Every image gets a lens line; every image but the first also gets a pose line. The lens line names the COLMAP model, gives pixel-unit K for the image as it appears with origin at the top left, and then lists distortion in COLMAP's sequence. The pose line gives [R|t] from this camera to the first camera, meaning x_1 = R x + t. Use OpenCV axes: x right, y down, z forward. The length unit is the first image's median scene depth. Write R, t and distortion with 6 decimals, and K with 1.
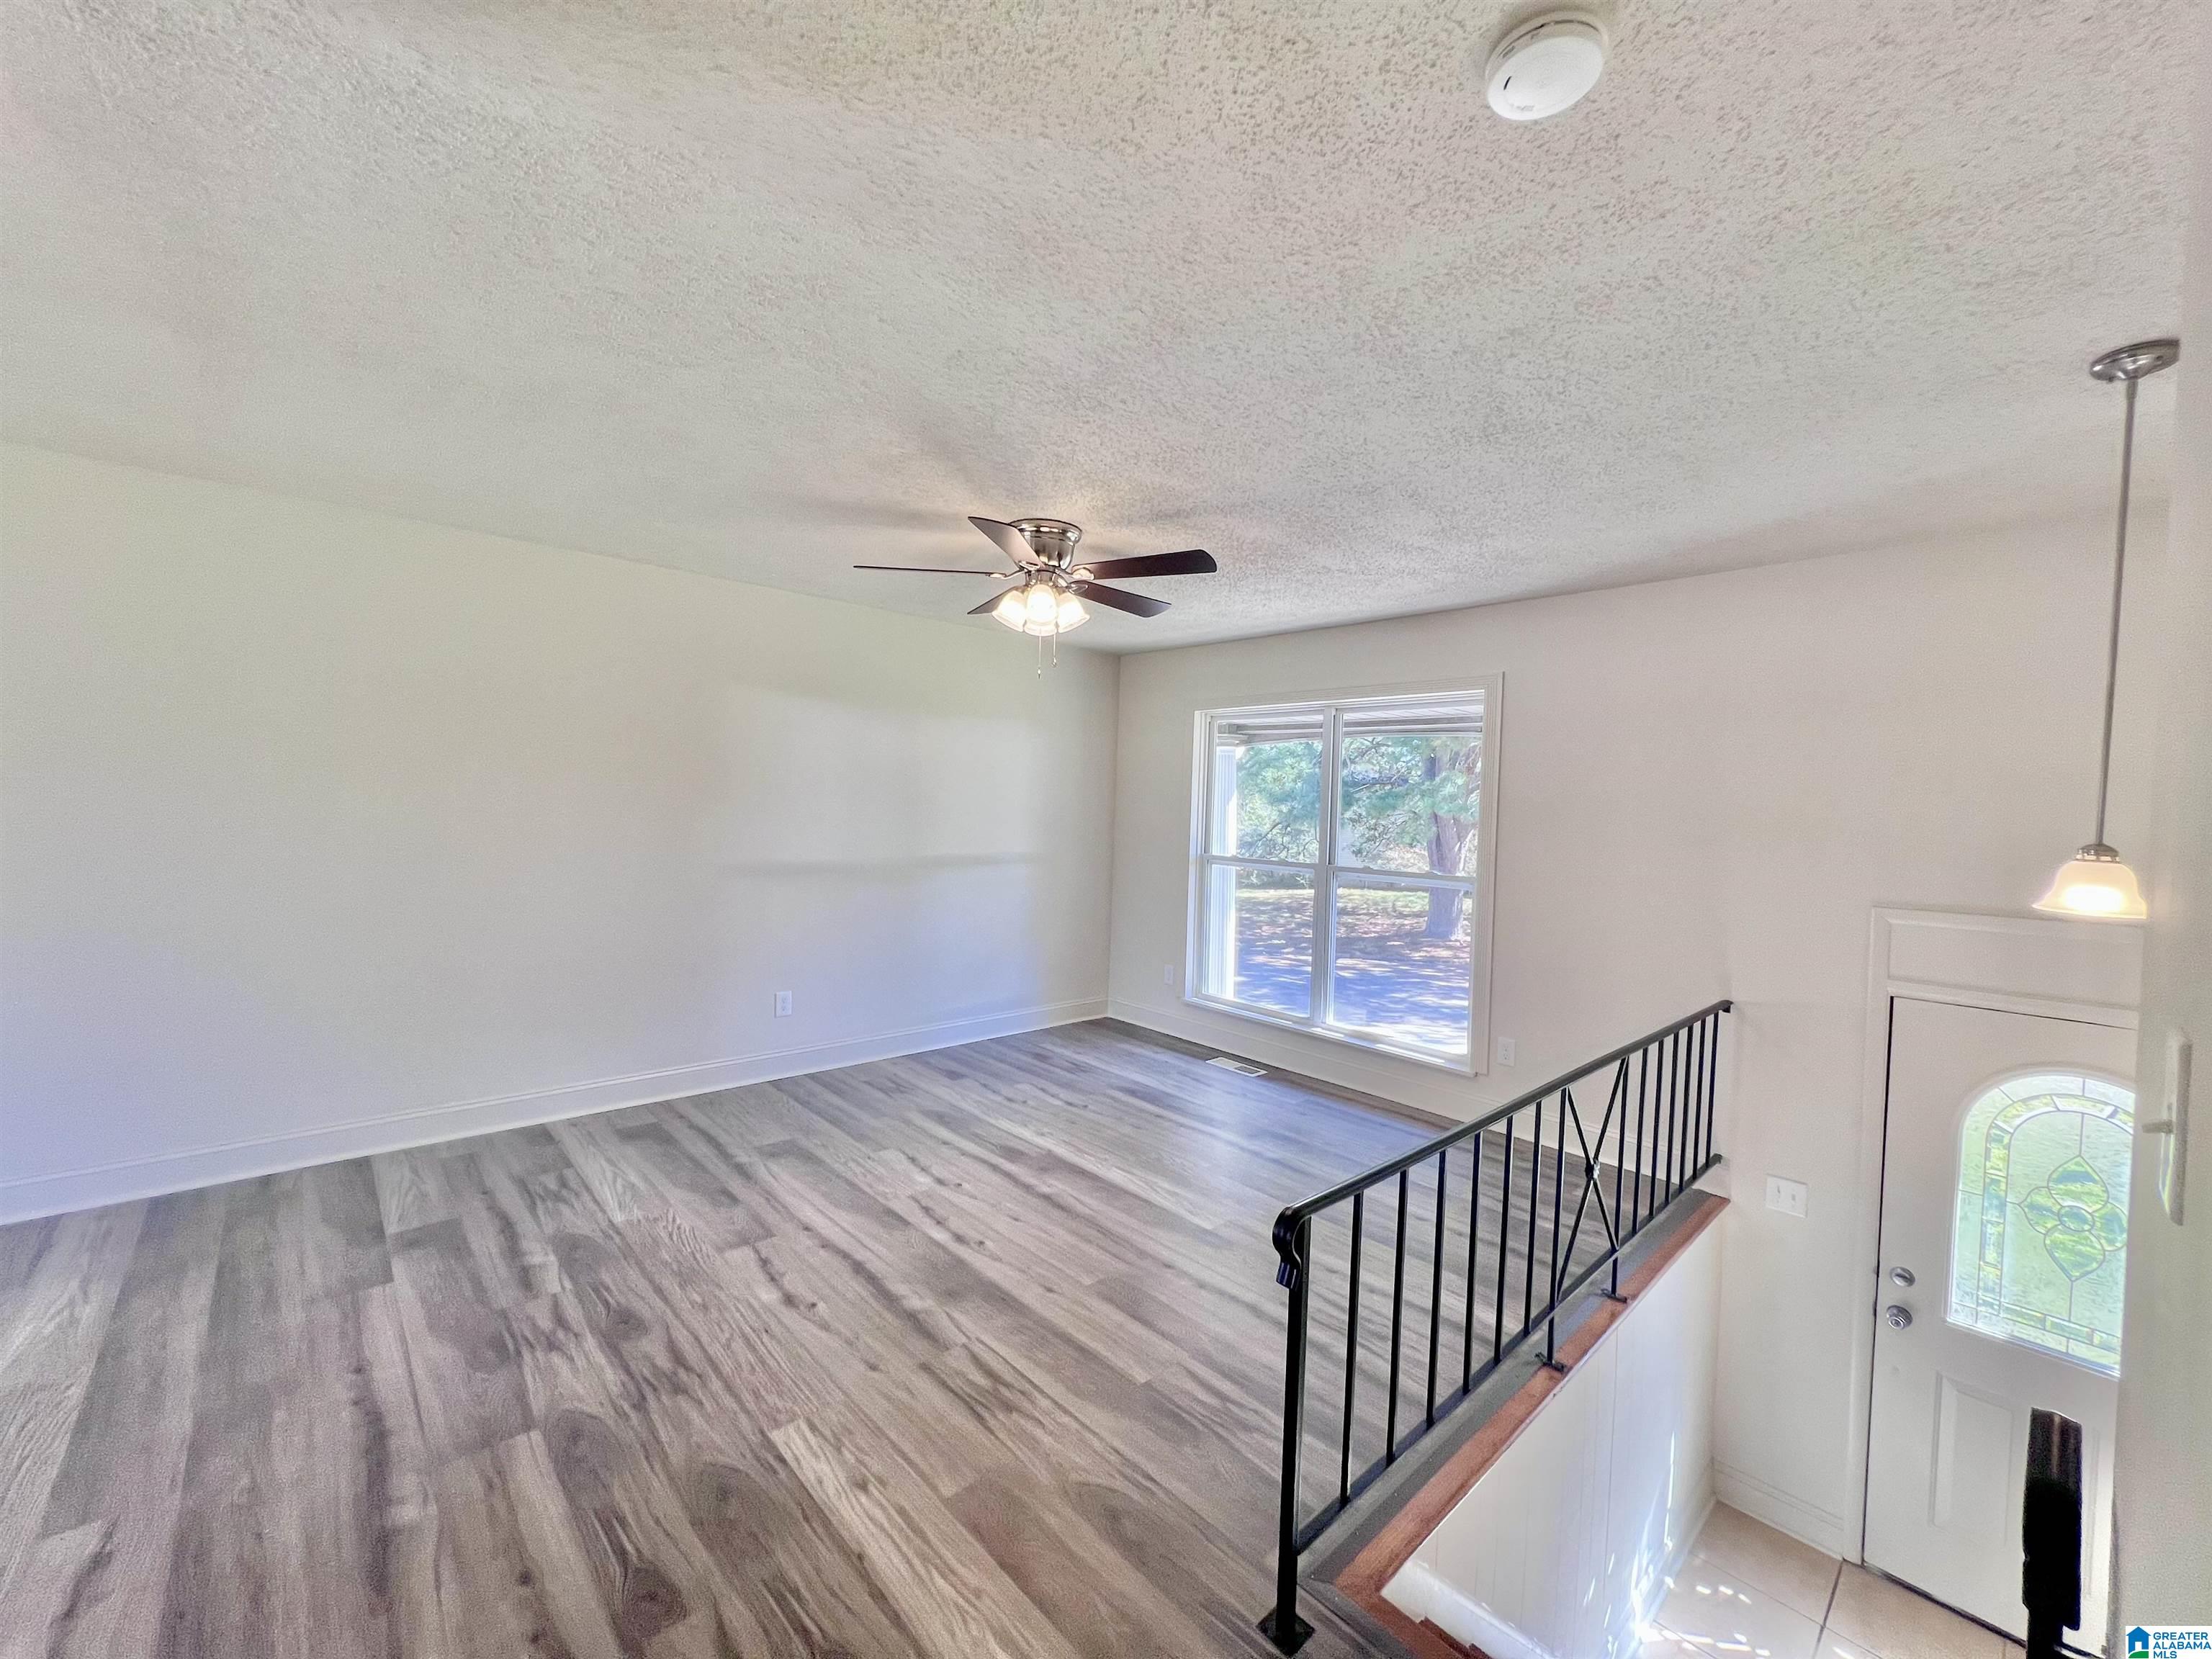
lens RADIAL K [[883.1, 0, 1108.5], [0, 883.1, 823.5], [0, 0, 1]] dist [0.000355, 0.000339]
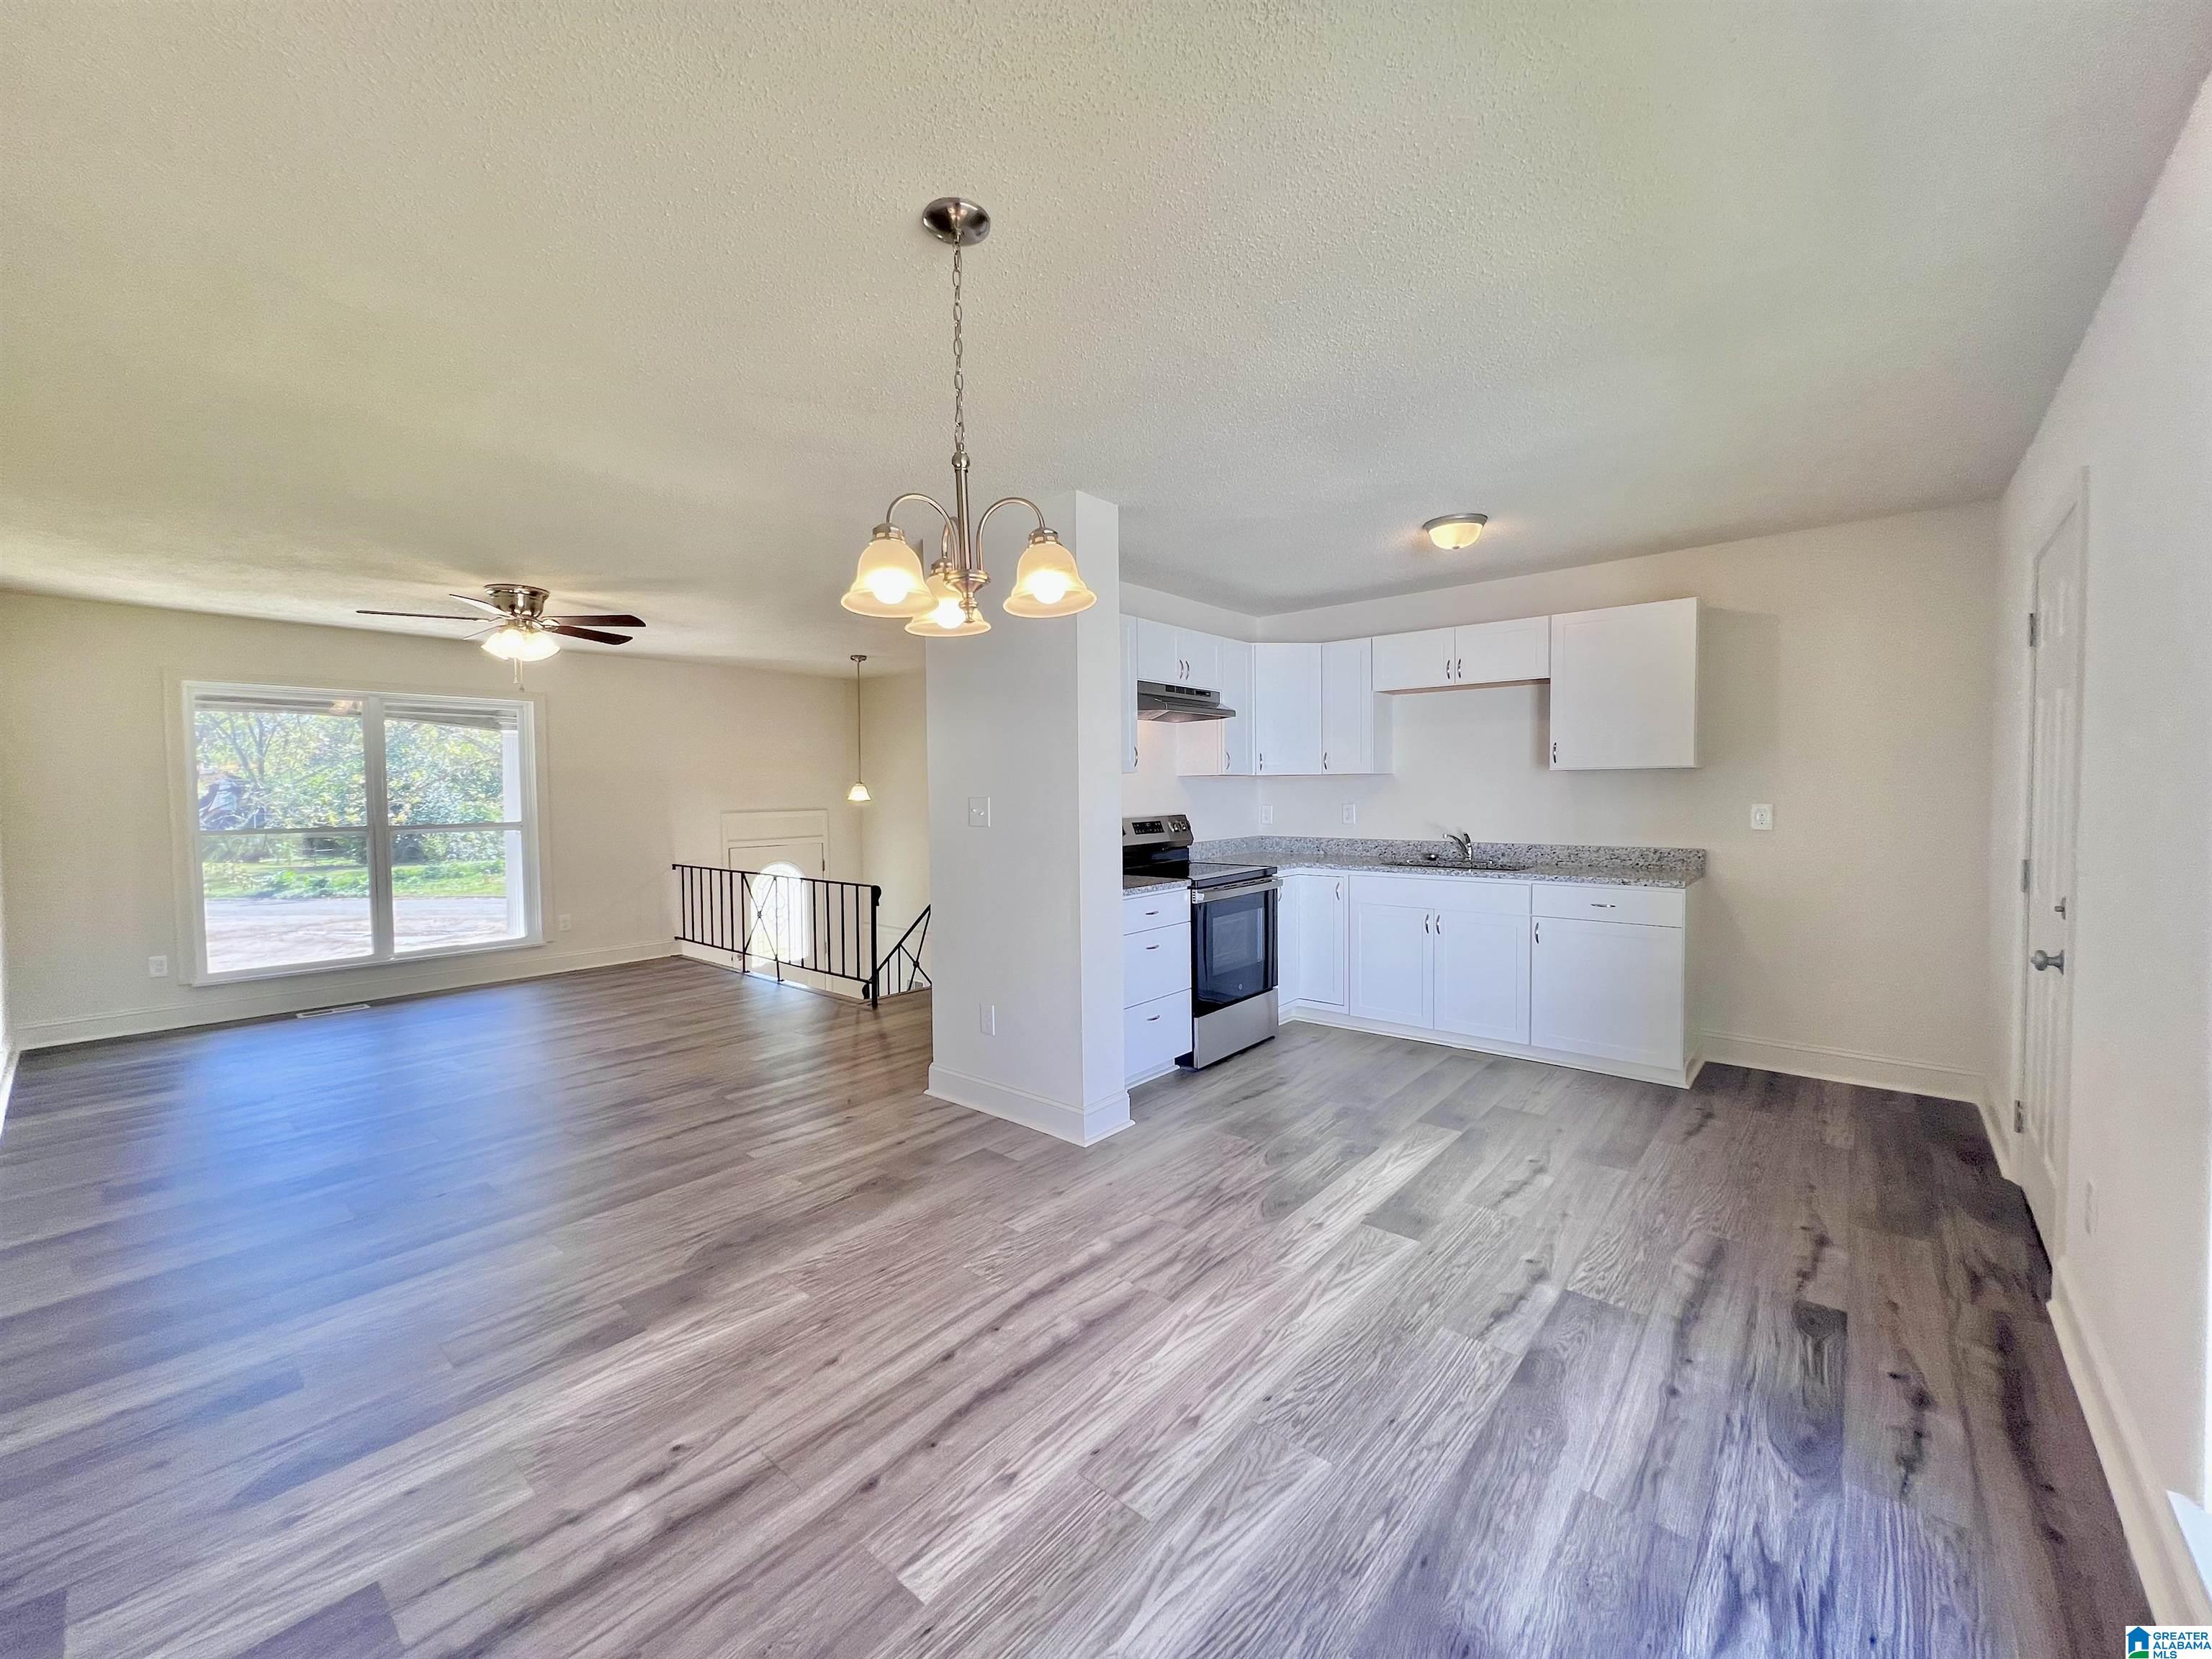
lens RADIAL K [[883.1, 0, 1108.5], [0, 883.1, 823.5], [0, 0, 1]] dist [0.000355, 0.000339]
pose [[-0.118112, -0.071657, 0.990411, -2.577217], [0.028658, 0.996731, 0.075532, -0.046555], [-0.992587, 0.037305, -0.115672, 0.339190]]
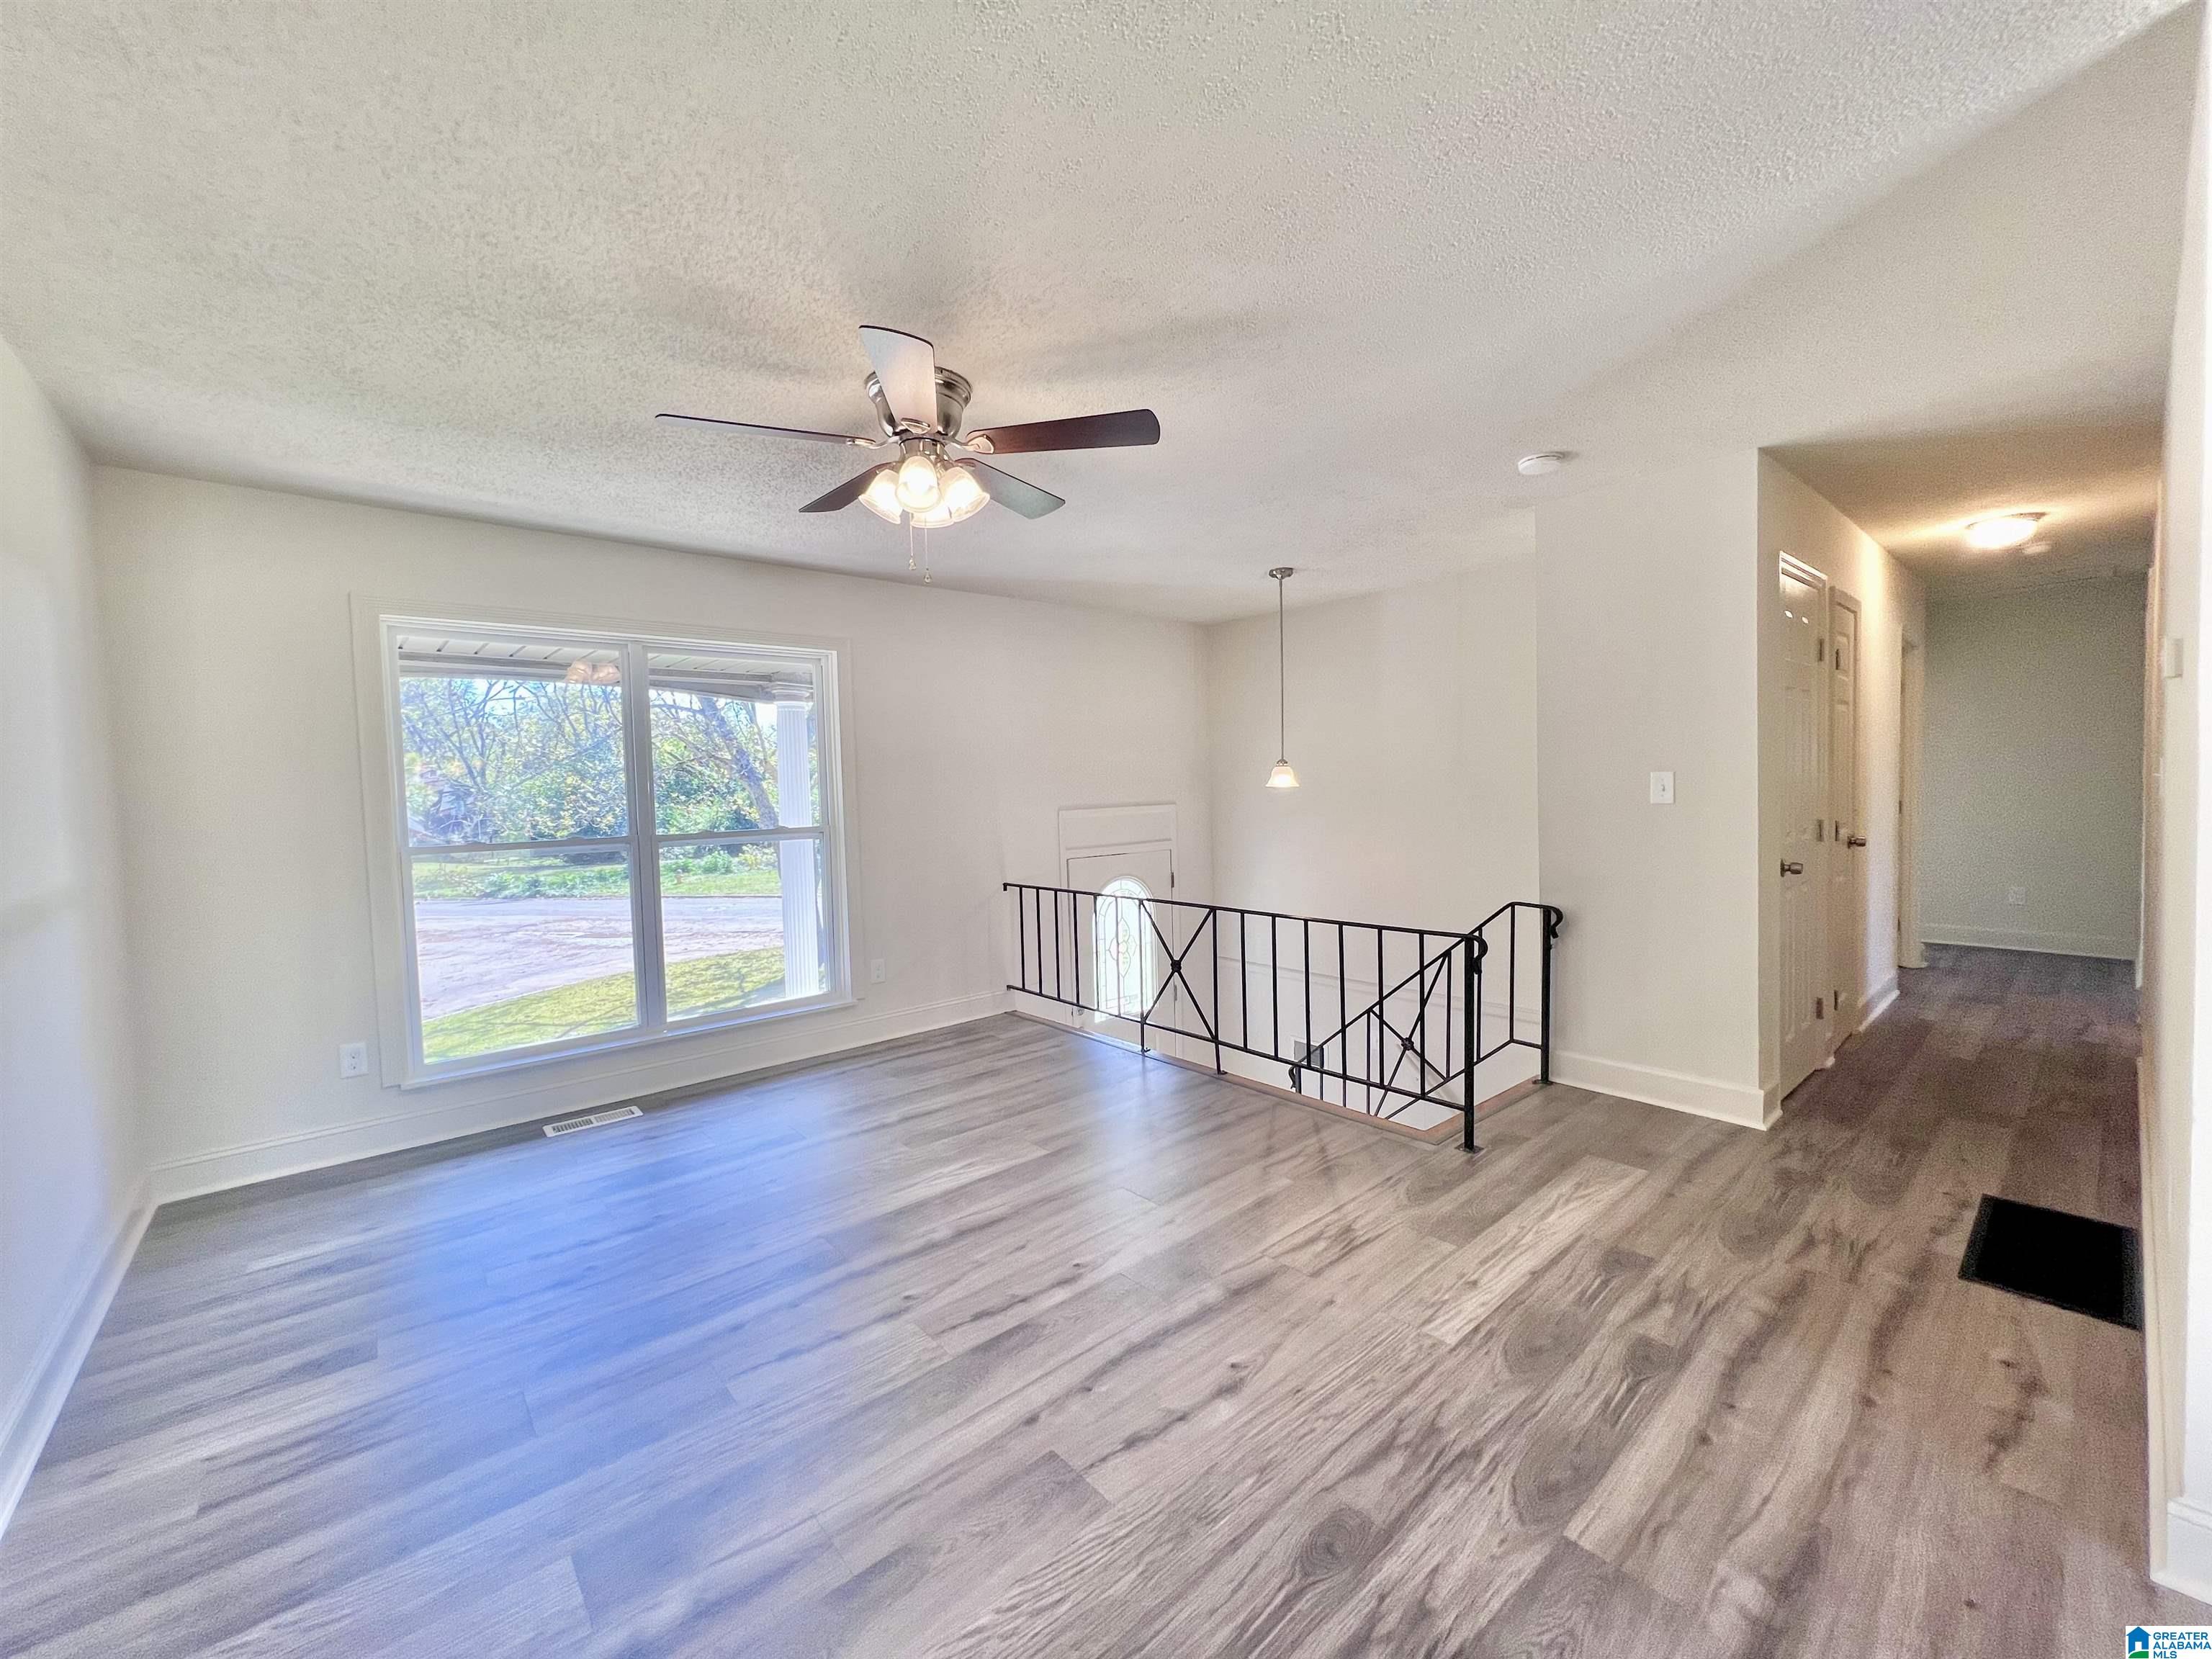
lens RADIAL K [[883.1, 0, 1108.5], [0, 883.1, 823.5], [0, 0, 1]] dist [0.000355, 0.000339]
pose [[0.029266, -0.074896, 0.996762, -1.332794], [0.049140, 0.996091, 0.073403, -0.004999], [-0.998363, 0.046832, 0.032832, 1.298710]]
